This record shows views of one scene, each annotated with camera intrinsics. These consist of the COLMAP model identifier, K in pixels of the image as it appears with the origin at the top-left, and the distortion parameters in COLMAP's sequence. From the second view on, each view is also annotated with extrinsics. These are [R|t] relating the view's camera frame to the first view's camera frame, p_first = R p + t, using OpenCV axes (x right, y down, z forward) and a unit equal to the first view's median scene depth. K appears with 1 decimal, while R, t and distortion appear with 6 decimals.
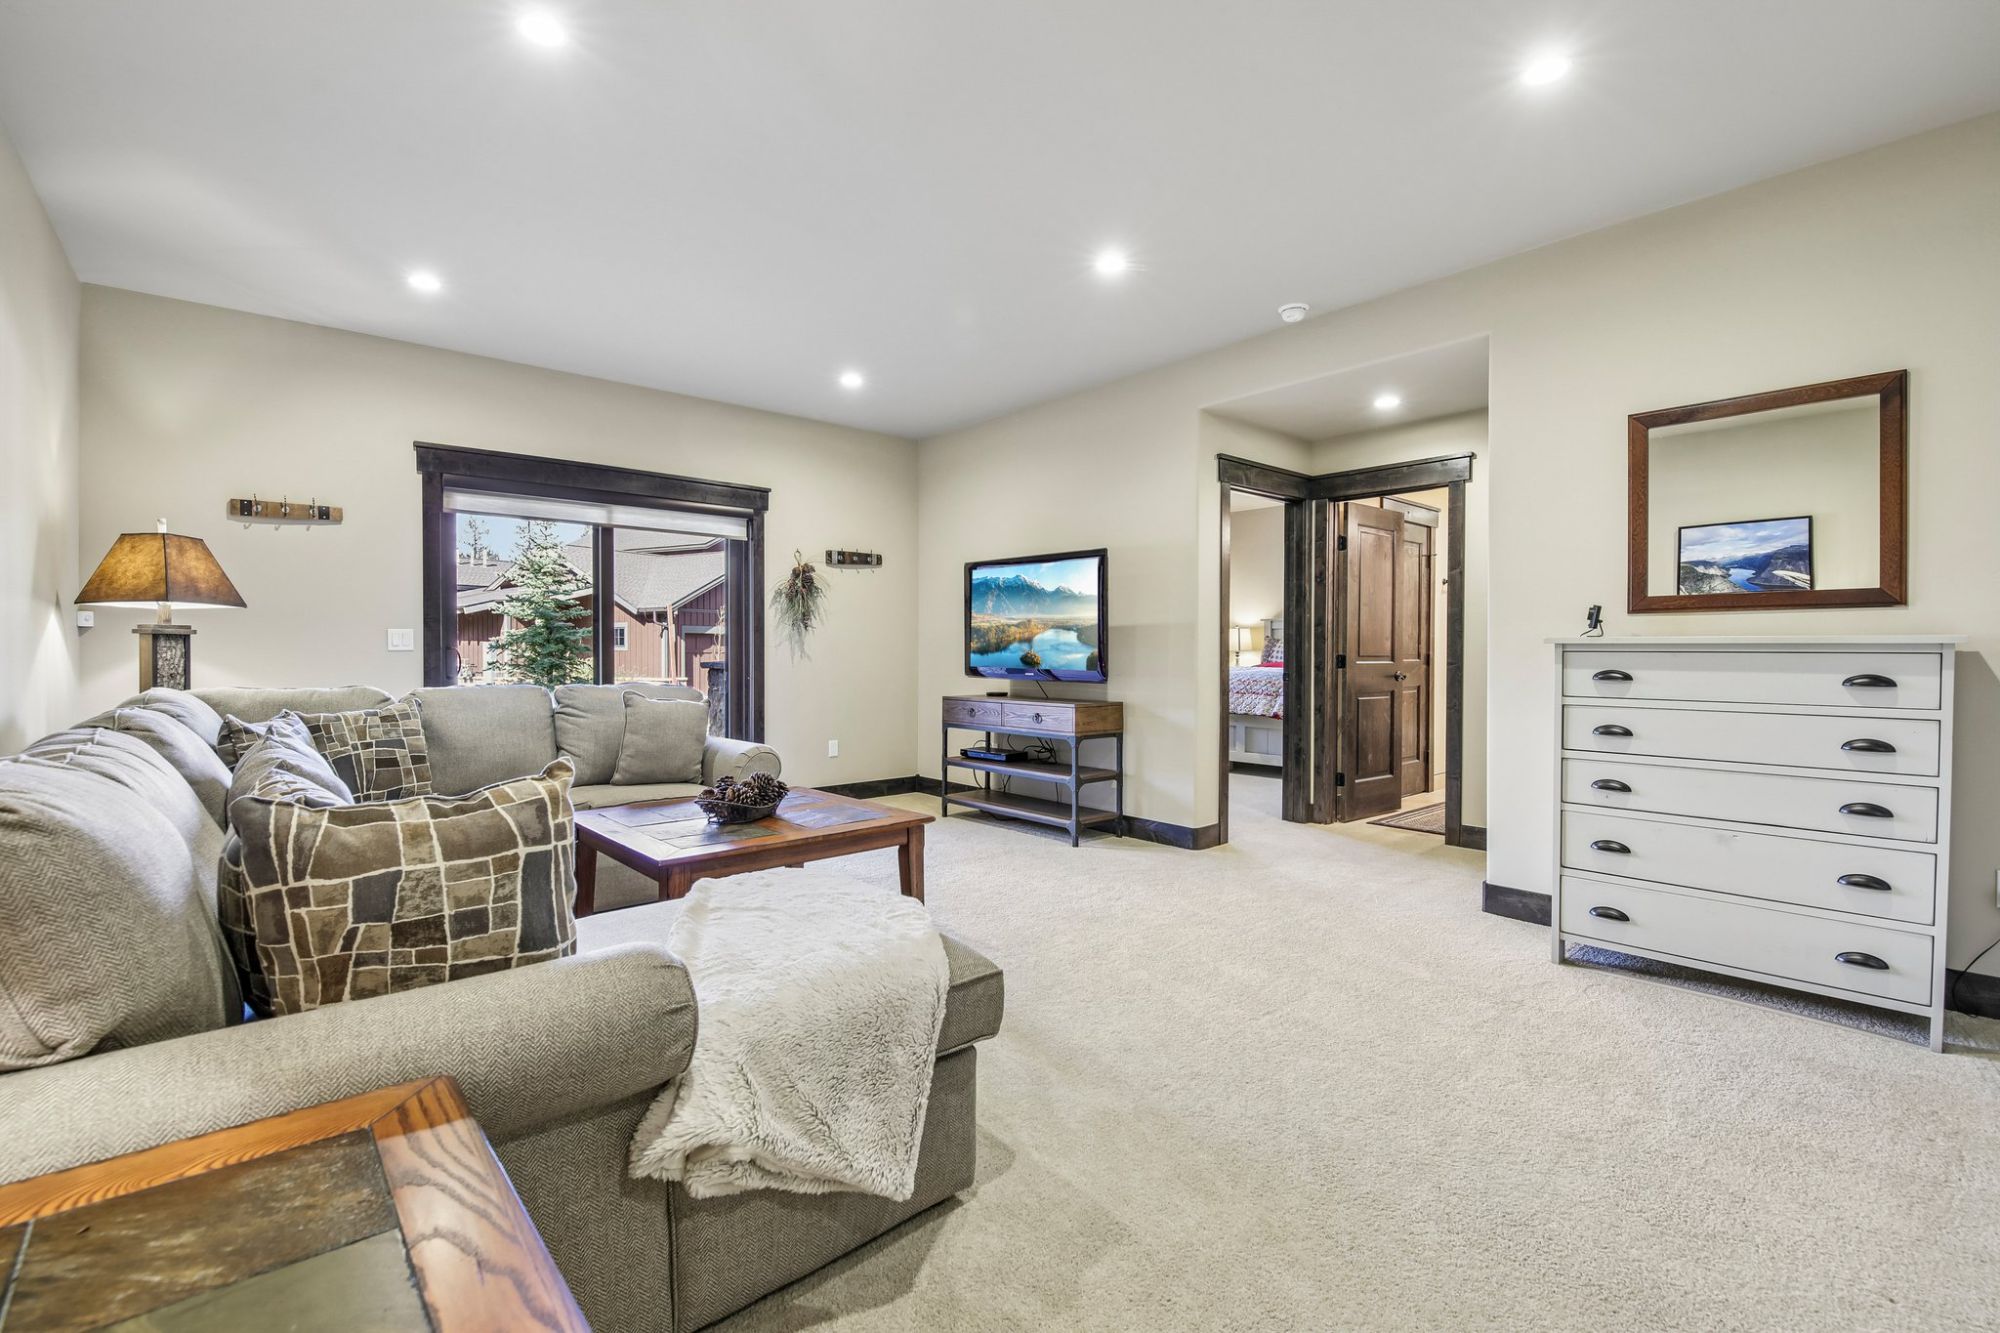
lens RADIAL K [[869.8, 0, 1004.2], [0, 869.8, 659.4], [0, 0, 1]] dist [-0.006993, -0.006690]
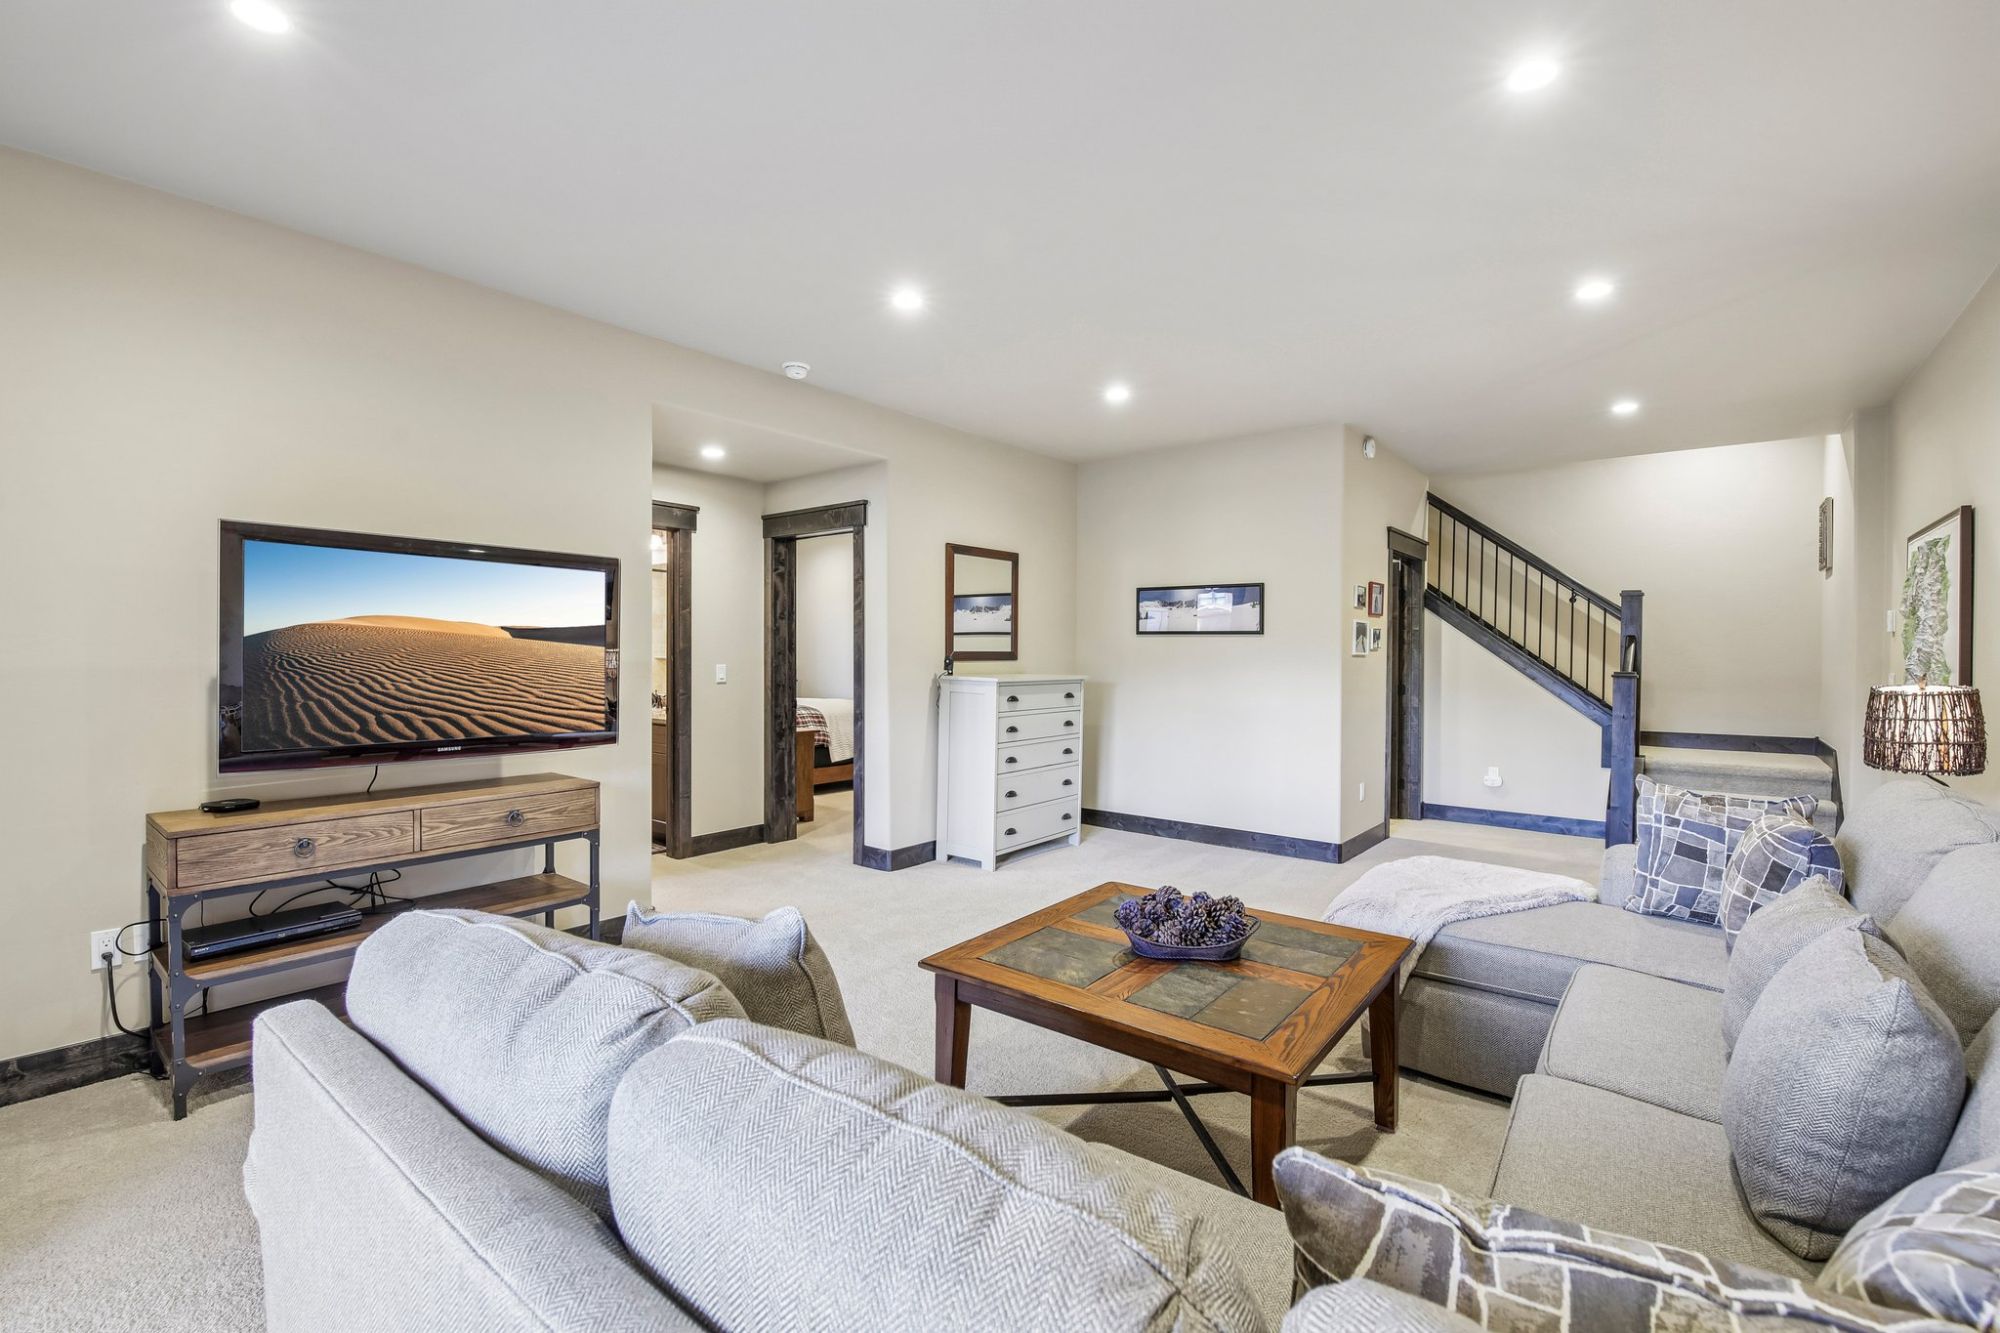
lens RADIAL K [[869.8, 0, 999.3], [0, 869.8, 667.3], [0, 0, 1]] dist [-0.006993, -0.006690]
pose [[-0.176107, -0.016004, 0.984241, -0.828379], [0.004513, 0.999844, 0.017065, -0.060199], [-0.984361, 0.007447, -0.176007, 1.037657]]
